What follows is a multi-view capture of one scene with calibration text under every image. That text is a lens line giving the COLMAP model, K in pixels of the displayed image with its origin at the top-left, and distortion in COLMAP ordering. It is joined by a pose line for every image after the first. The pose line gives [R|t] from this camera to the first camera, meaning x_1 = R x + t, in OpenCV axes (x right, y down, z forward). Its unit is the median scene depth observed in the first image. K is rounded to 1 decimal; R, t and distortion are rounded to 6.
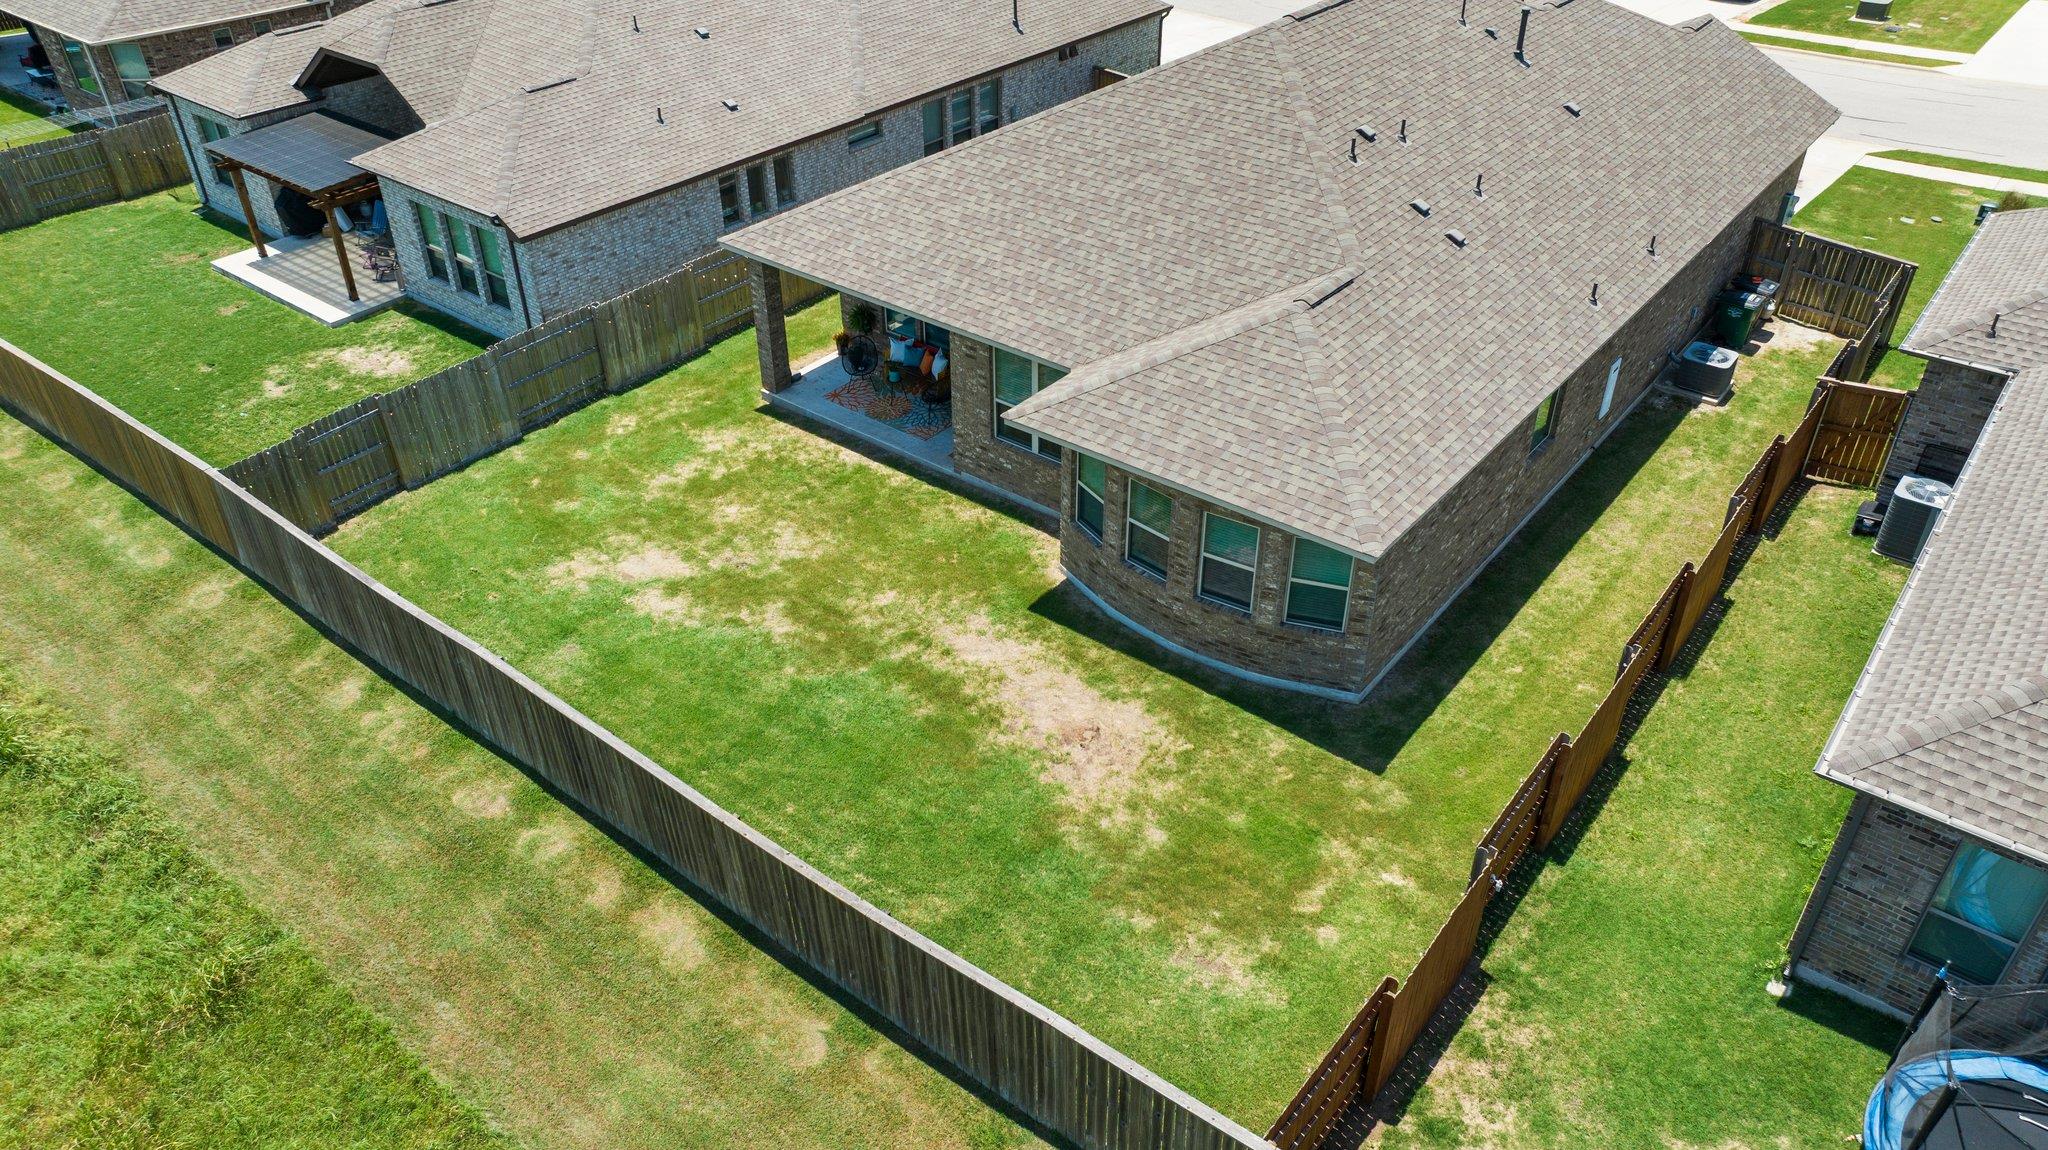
lens RADIAL K [[1433.1, 0, 1024.0], [0, 1433.1, 575.0], [0, 0, 1]] dist [-0.019191, 0.004877]
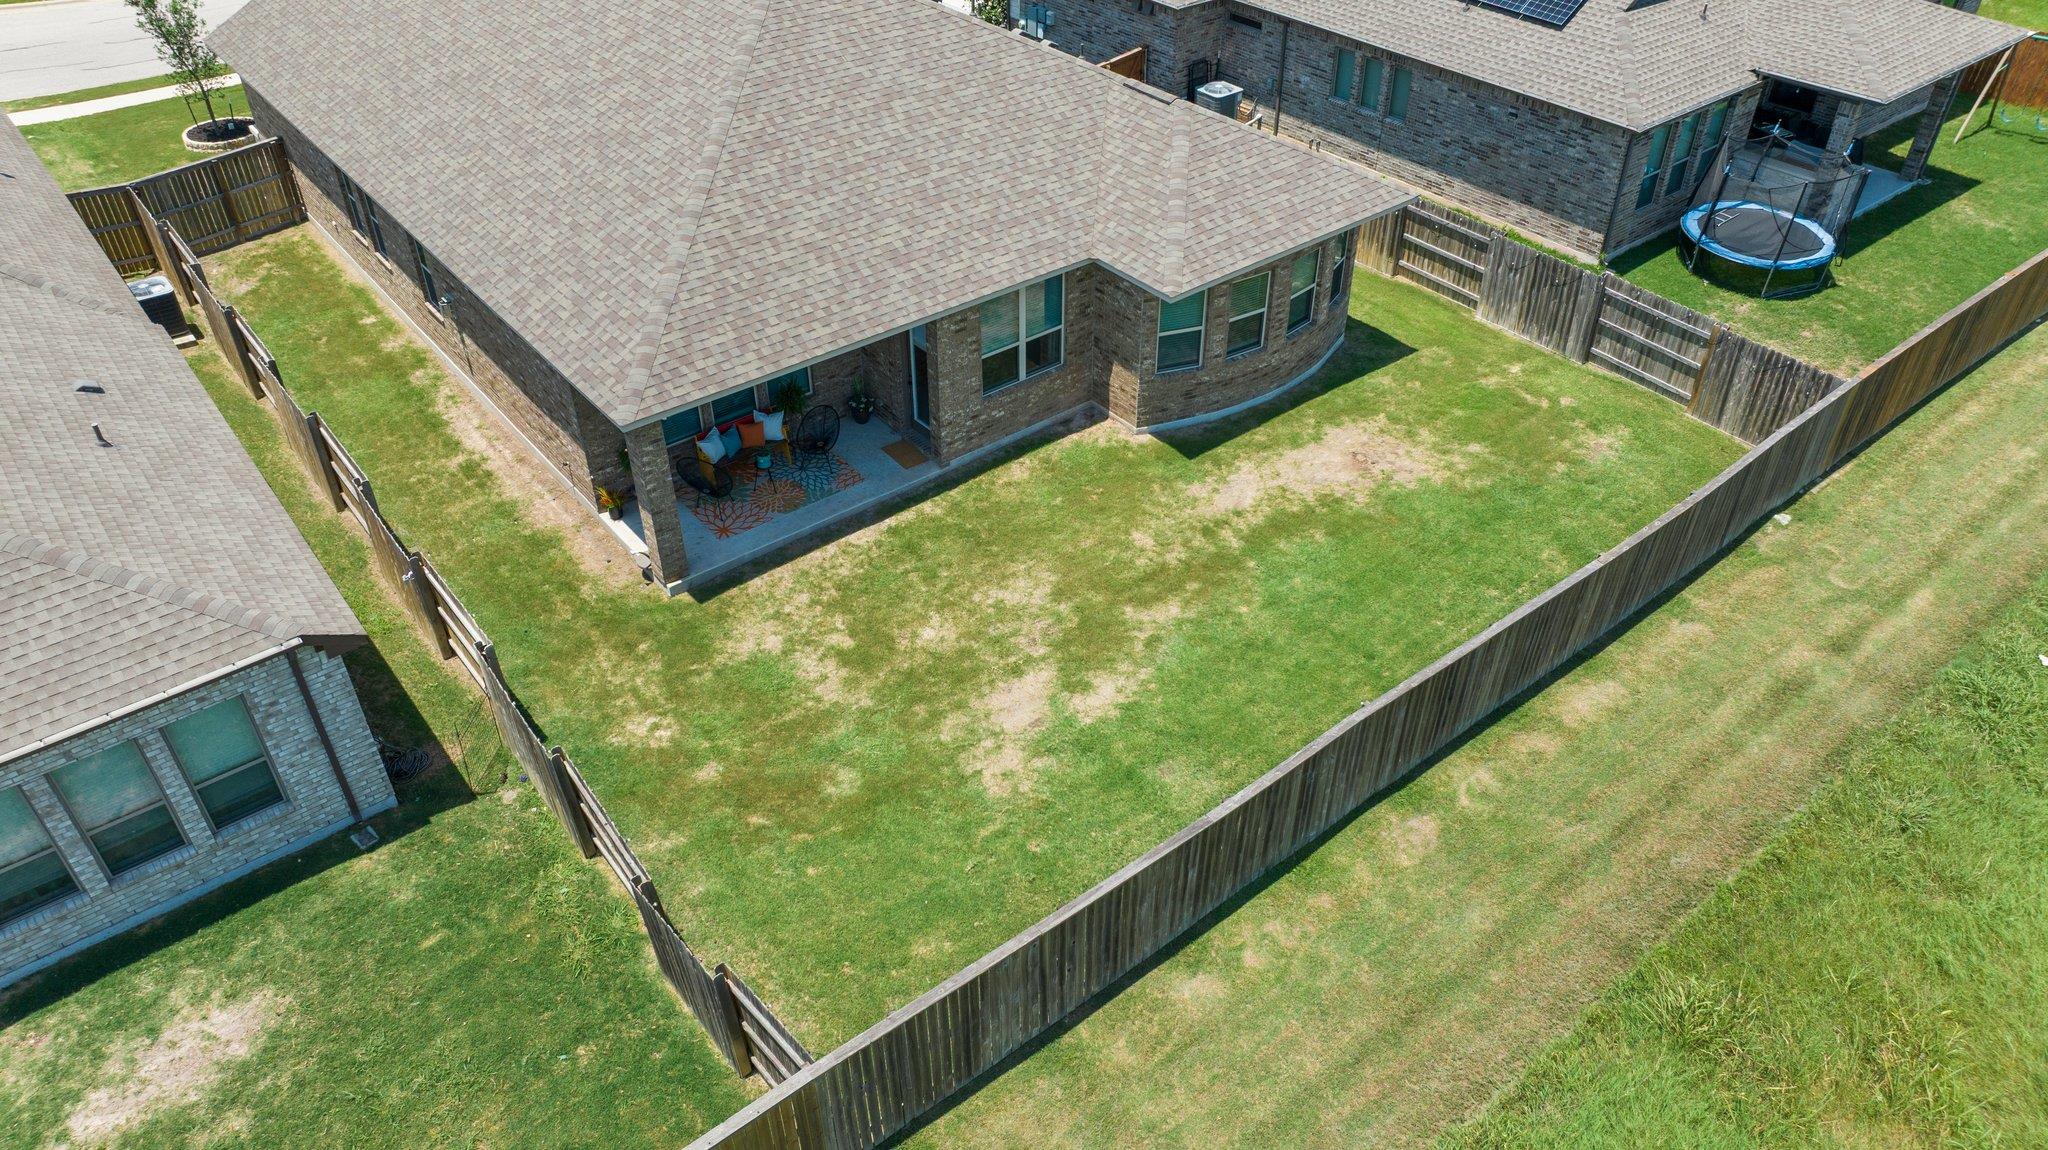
lens RADIAL K [[1433.1, 0, 1024.0], [0, 1433.1, 575.0], [0, 0, 1]] dist [-0.019191, 0.004877]
pose [[0.215054, -0.594319, 0.774943, -0.901257], [0.563855, 0.723451, 0.398354, -0.409022], [-0.797383, 0.351288, 0.490690, 0.590469]]
